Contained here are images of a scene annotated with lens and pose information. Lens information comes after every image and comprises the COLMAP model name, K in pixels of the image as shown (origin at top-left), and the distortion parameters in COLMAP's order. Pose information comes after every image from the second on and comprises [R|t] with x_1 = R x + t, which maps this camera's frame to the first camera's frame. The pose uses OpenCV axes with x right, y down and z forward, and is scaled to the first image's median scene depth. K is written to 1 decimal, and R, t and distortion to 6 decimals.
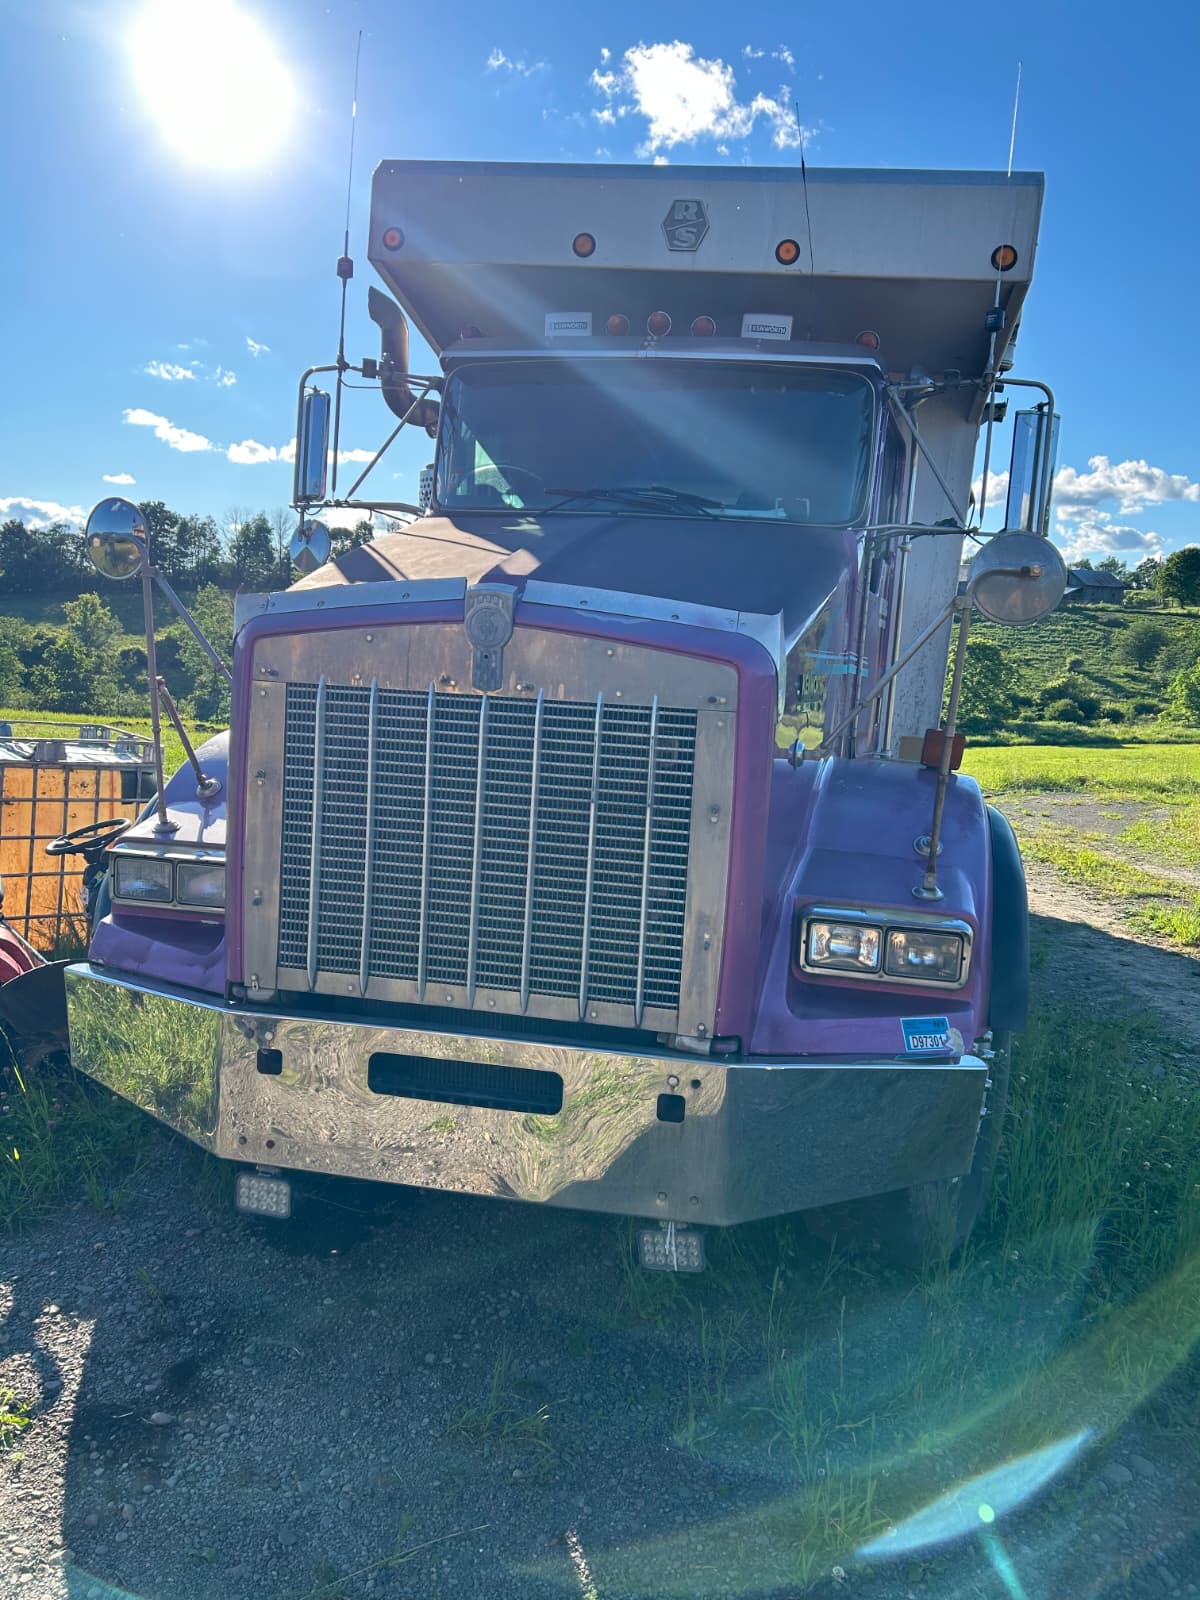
lens RADIAL K [[1198.3, 0, 602.6], [0, 1198.3, 789.1], [0, 0, 1]] dist [0.049891, -0.051997]
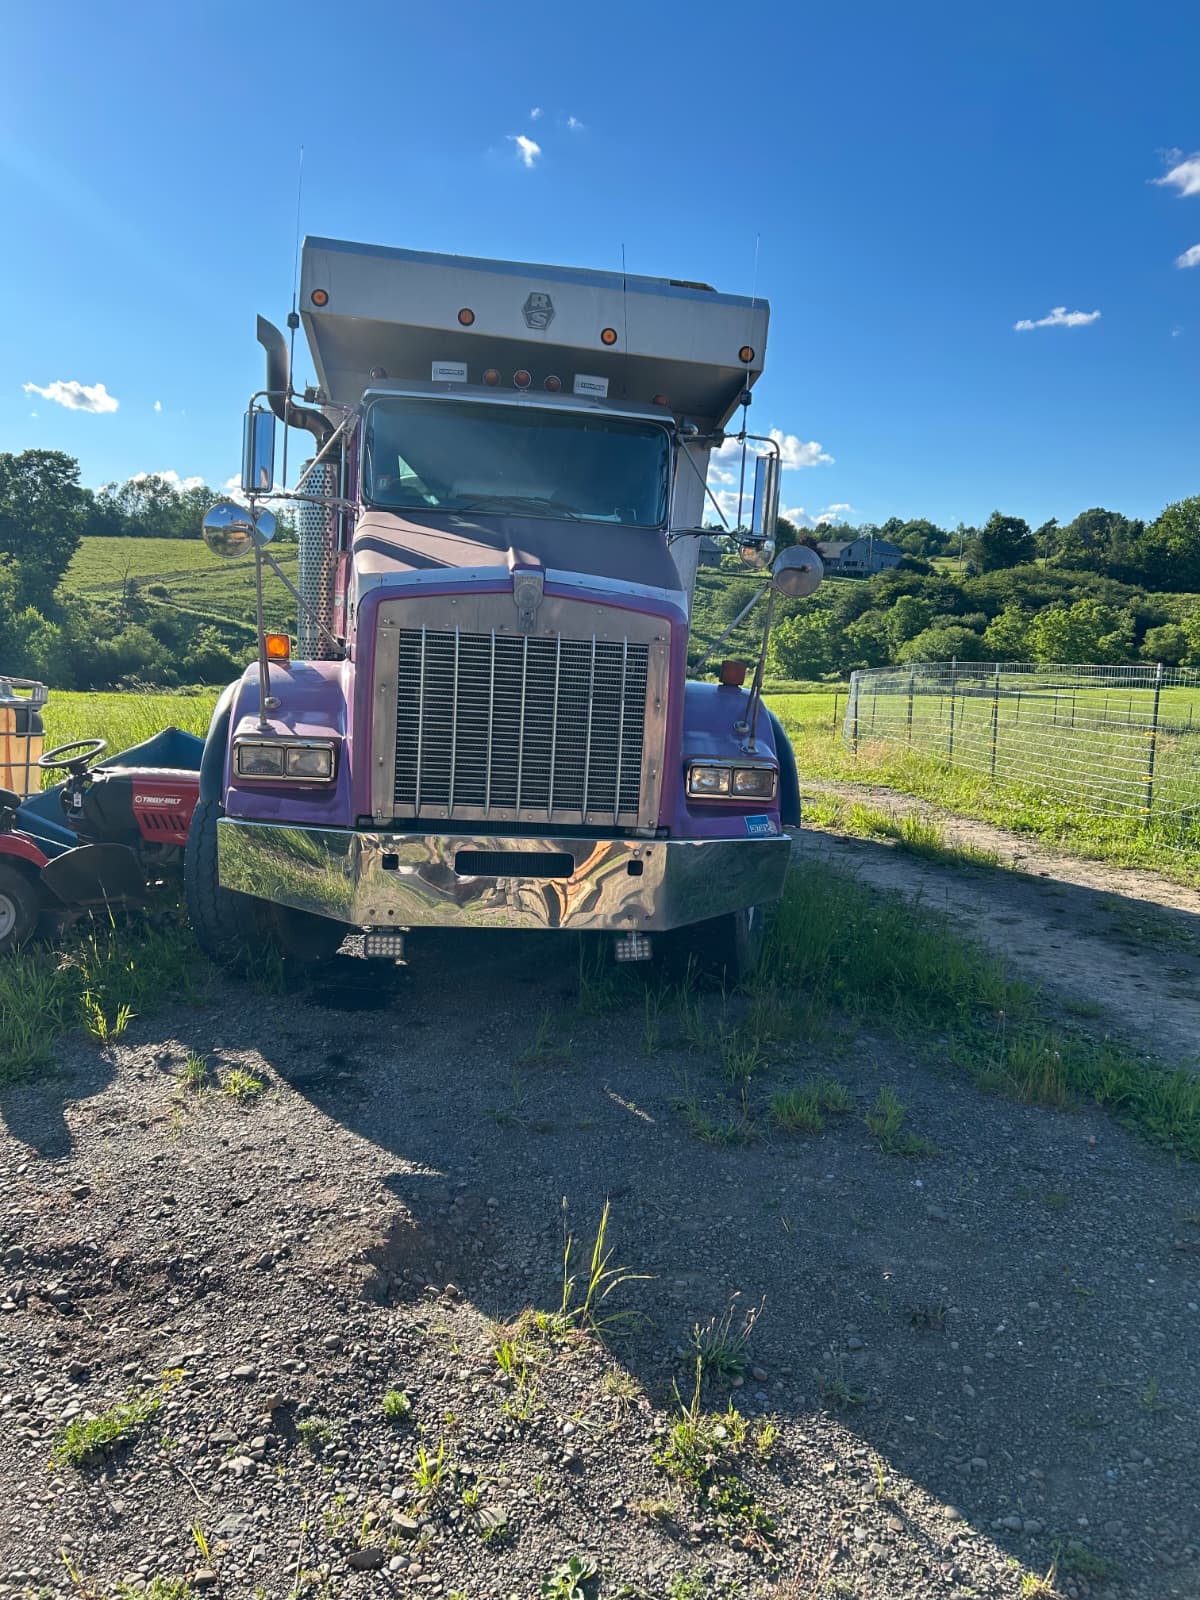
lens RADIAL K [[1198.3, 0, 605.7], [0, 1198.3, 803.0], [0, 0, 1]] dist [0.049891, -0.051997]
pose [[0.951341, -0.041365, 0.305351, -0.483878], [0.026942, 0.998320, 0.051300, 0.069121], [-0.306960, -0.040577, 0.950857, -0.624608]]
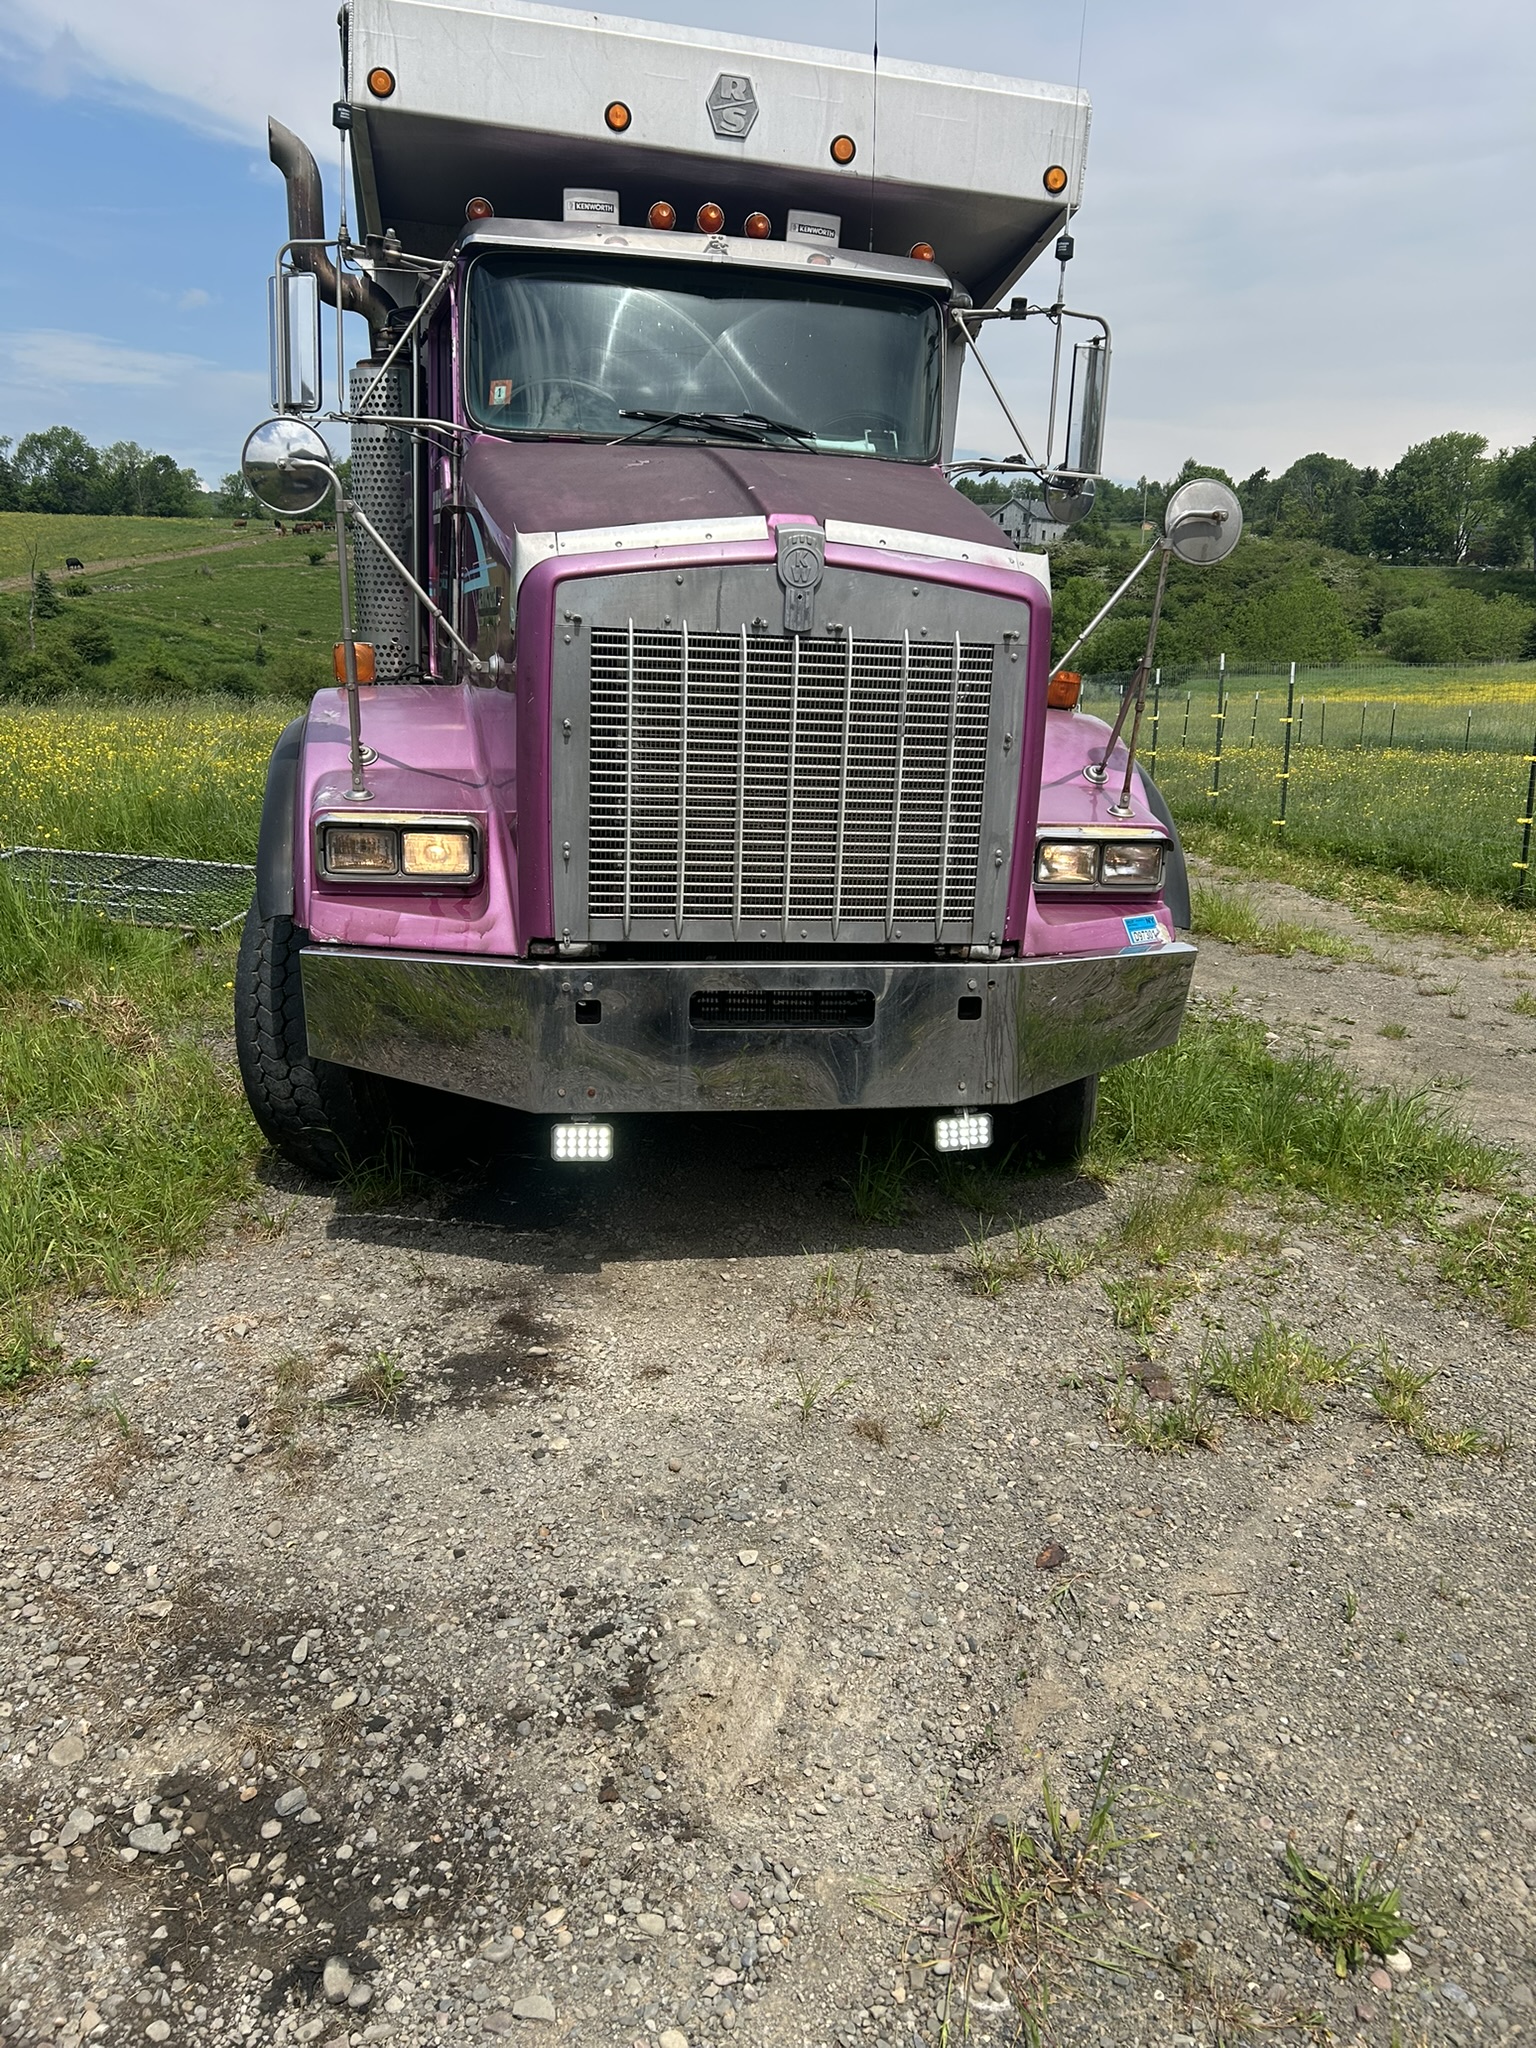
lens RADIAL K [[1544.3, 0, 760.1], [0, 1544.3, 1016.3], [0, 0, 1]] dist [0.055164, -0.057901]
pose [[0.934907, -0.102479, 0.339775, -0.573341], [0.052293, 0.986730, 0.153719, 0.036260], [-0.351019, -0.125945, 0.927860, -0.258251]]
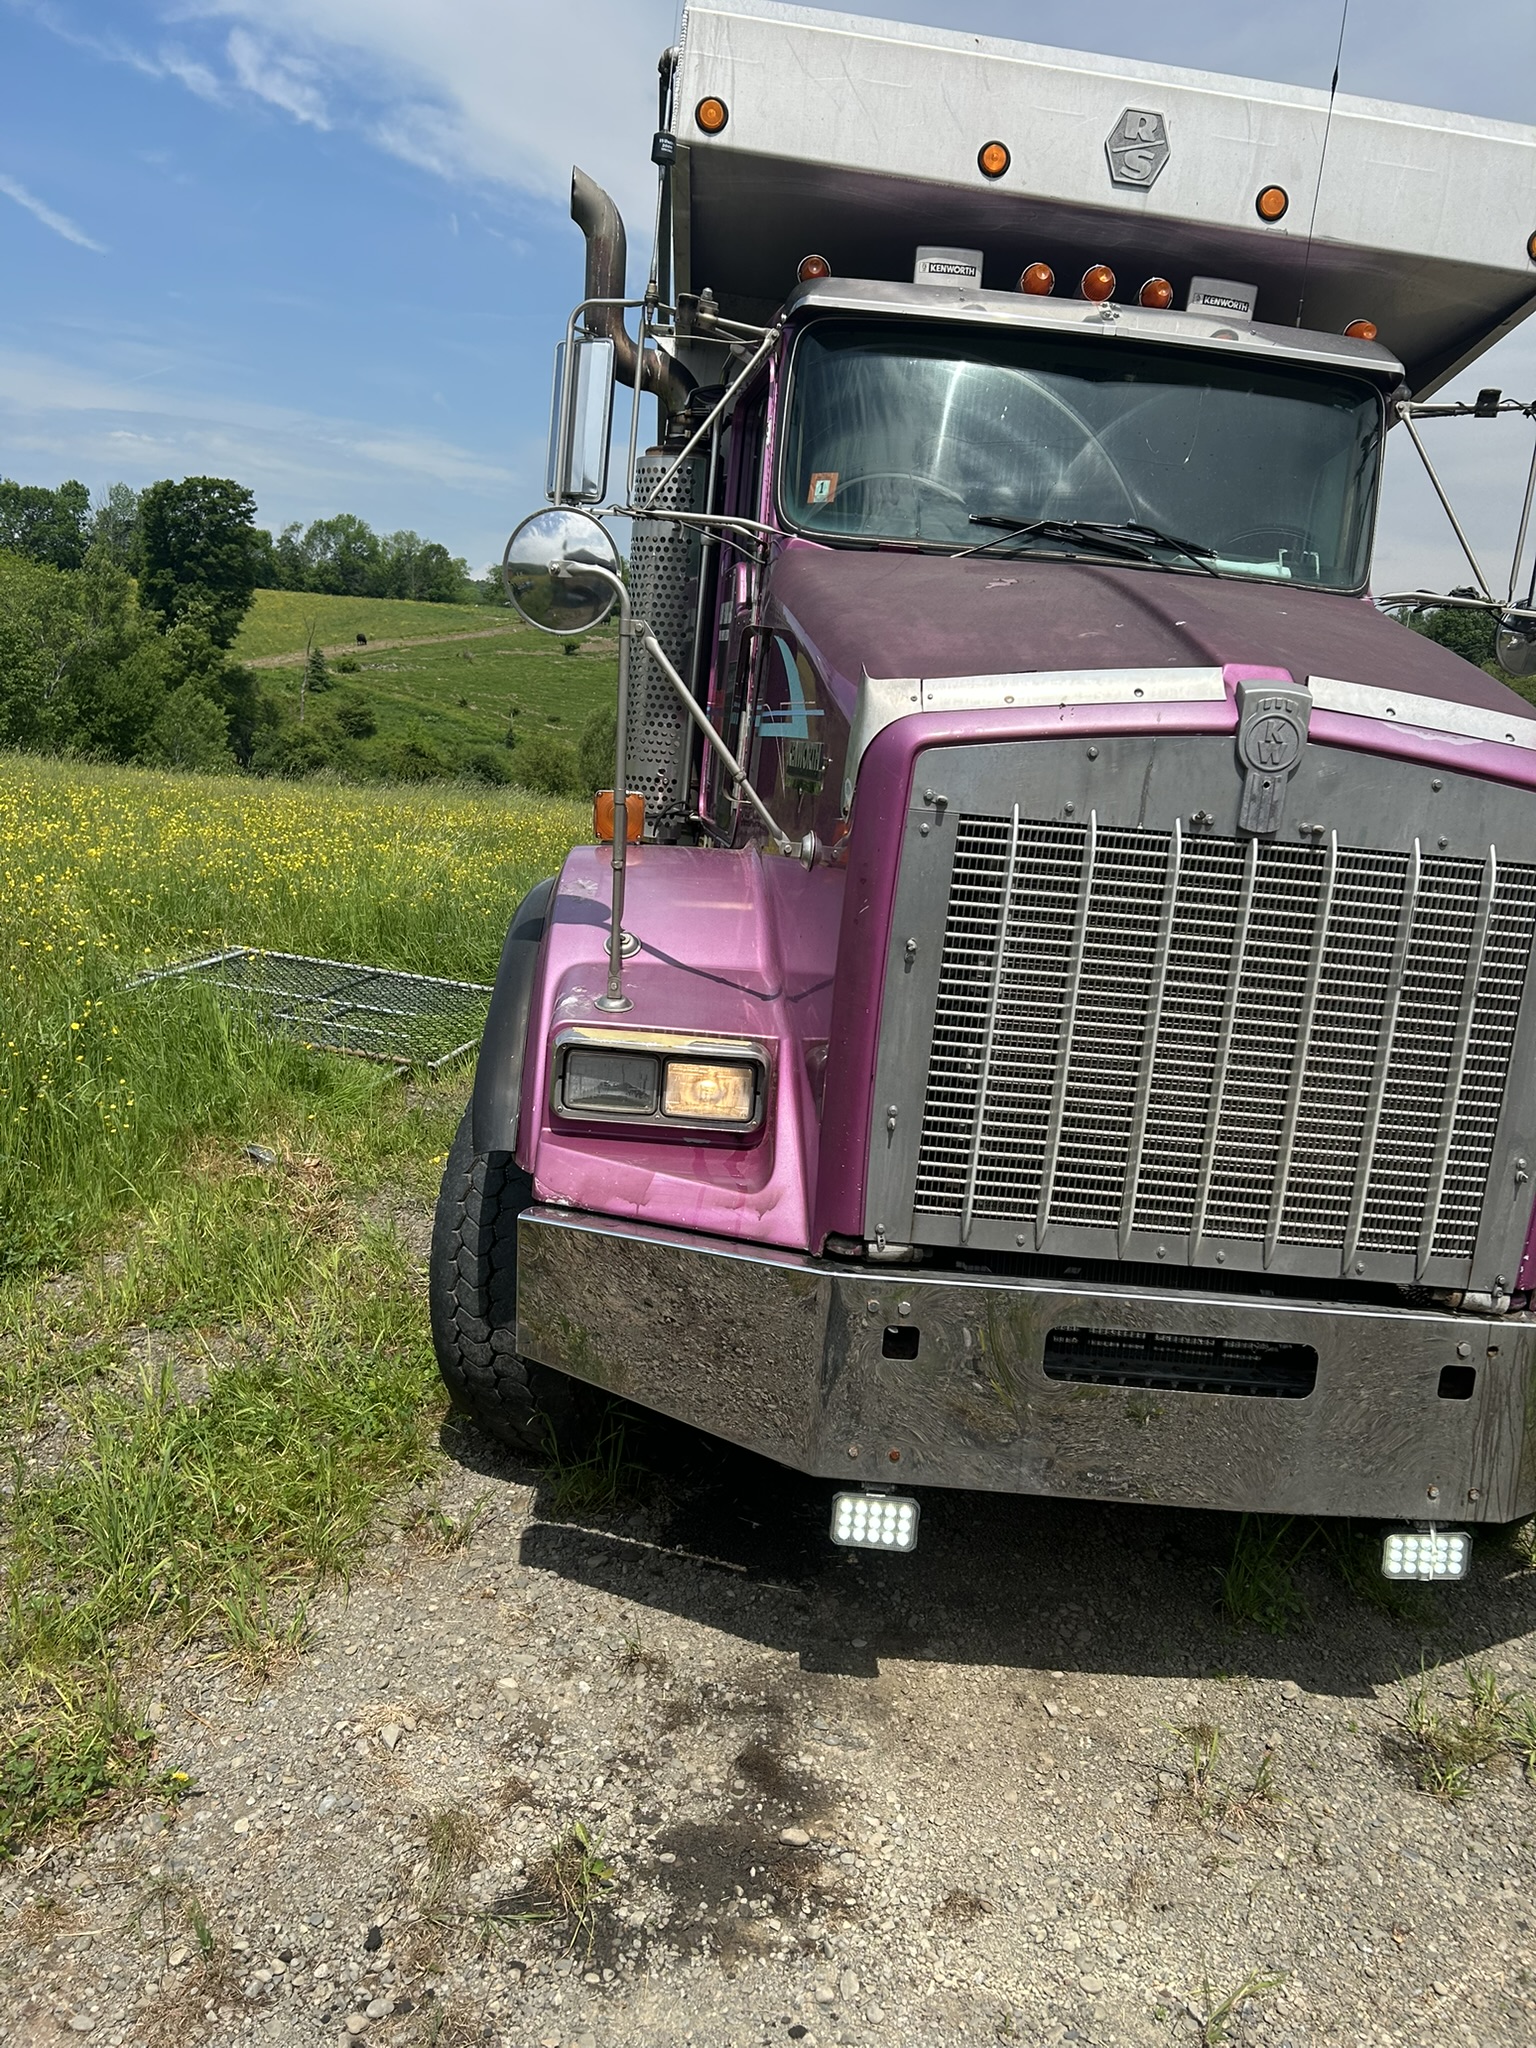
lens RADIAL K [[1544.3, 0, 775.4], [0, 1544.3, 1037.4], [0, 0, 1]] dist [0.055164, -0.057901]
pose [[0.974139, -0.010927, 0.225686, -0.545981], [-0.012666, 0.994619, 0.102824, -0.048544], [-0.225595, -0.103023, 0.968759, 0.139409]]
